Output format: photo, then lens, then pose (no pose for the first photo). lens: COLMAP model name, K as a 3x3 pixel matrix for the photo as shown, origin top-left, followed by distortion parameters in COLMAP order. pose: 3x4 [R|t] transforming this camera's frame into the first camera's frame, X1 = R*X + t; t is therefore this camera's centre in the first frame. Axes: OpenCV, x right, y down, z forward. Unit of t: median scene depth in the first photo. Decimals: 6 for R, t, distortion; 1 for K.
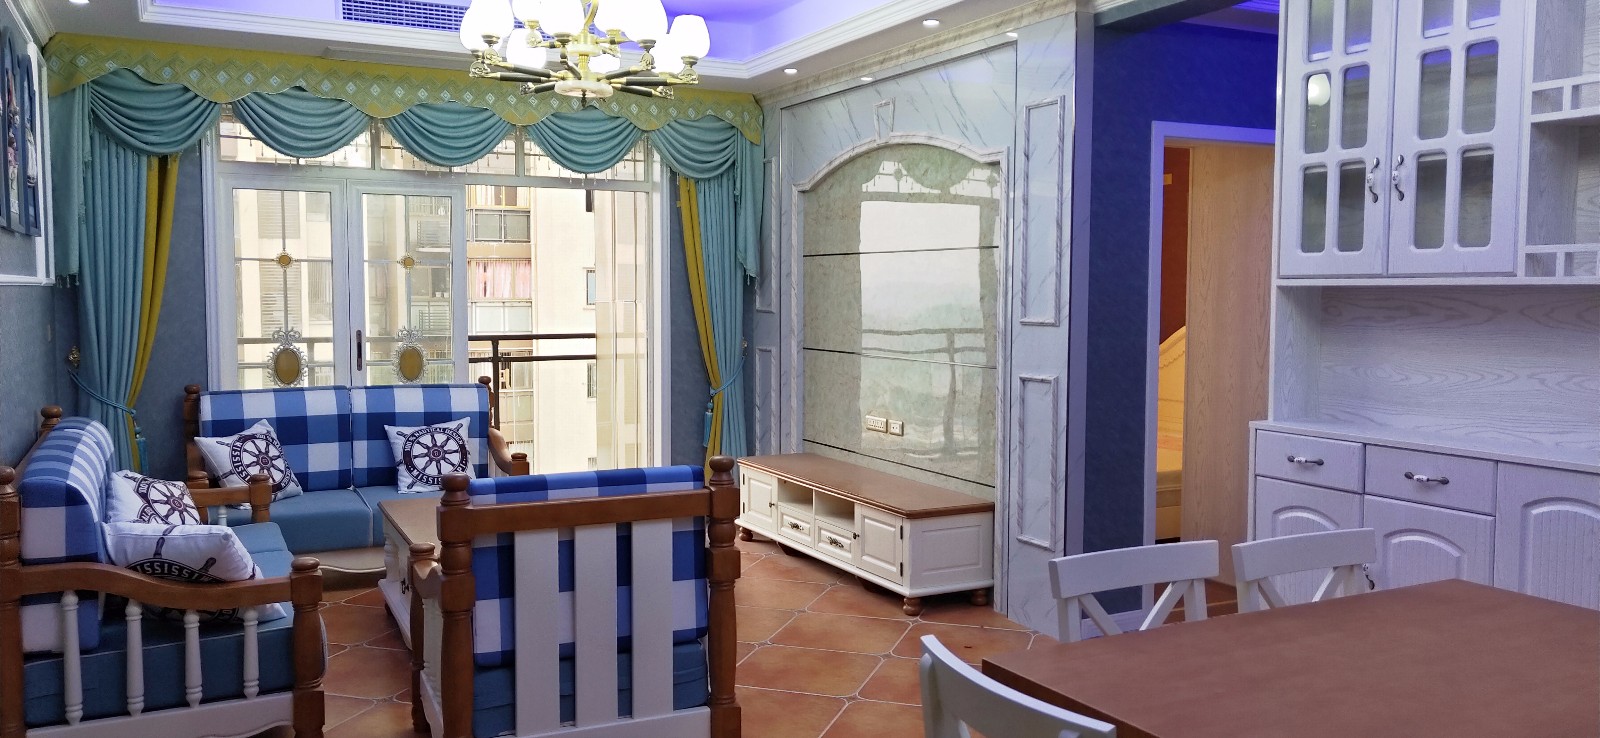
lens RADIAL K [[1185.4, 0, 800.0], [0, 1185.4, 369.0], [0, 0, 1]] dist [-0.000790, 0.000814]
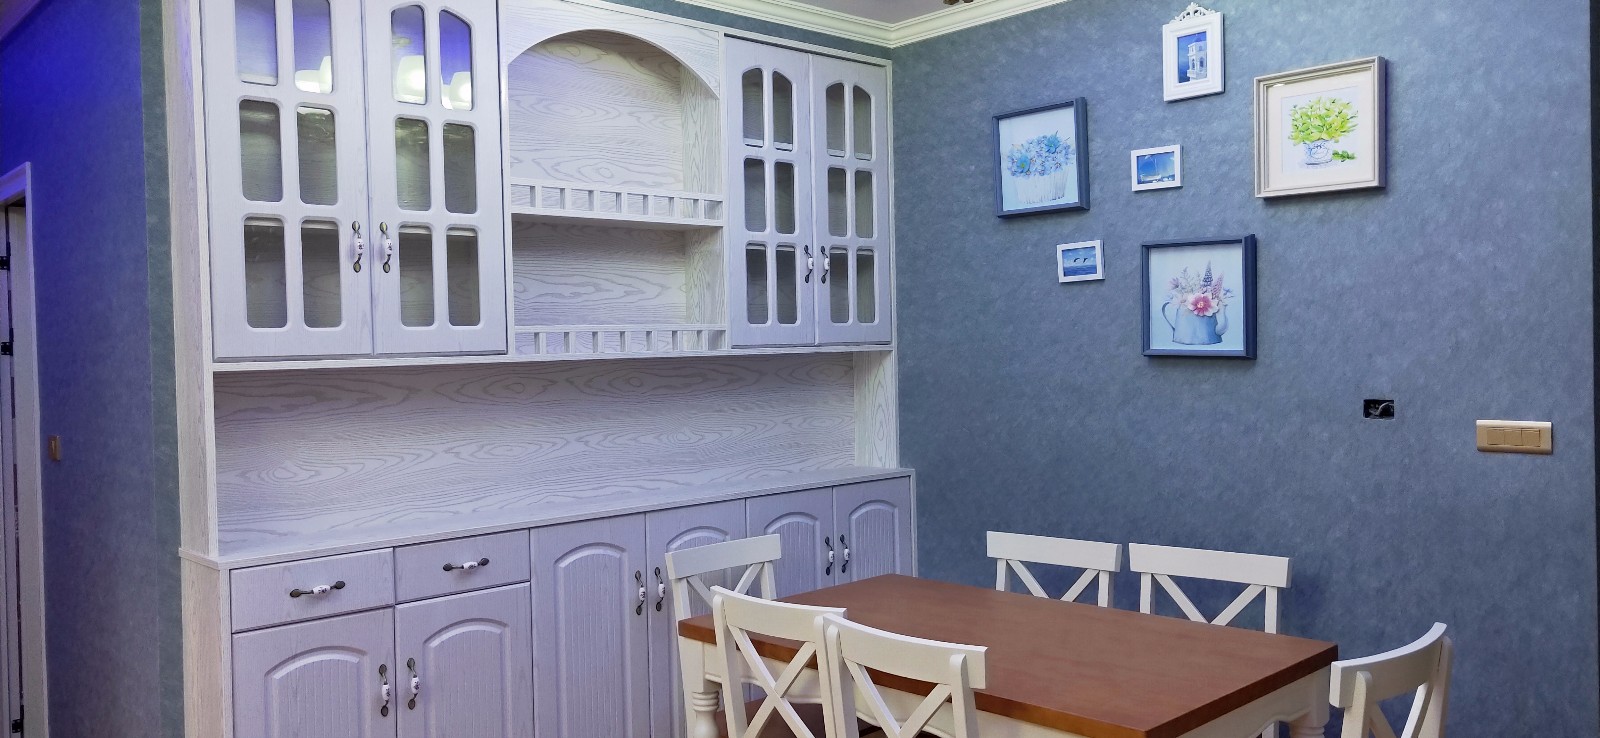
lens RADIAL K [[1241.4, 0, 801.6], [0, 1241.4, 337.0], [0, 0, 1]] dist [-0.003136, -0.001435]
pose [[-0.287951, 0.021151, 0.957411, -0.496014], [0.100135, 0.994941, 0.008136, -0.068912], [-0.952395, 0.098213, -0.288612, 0.980658]]
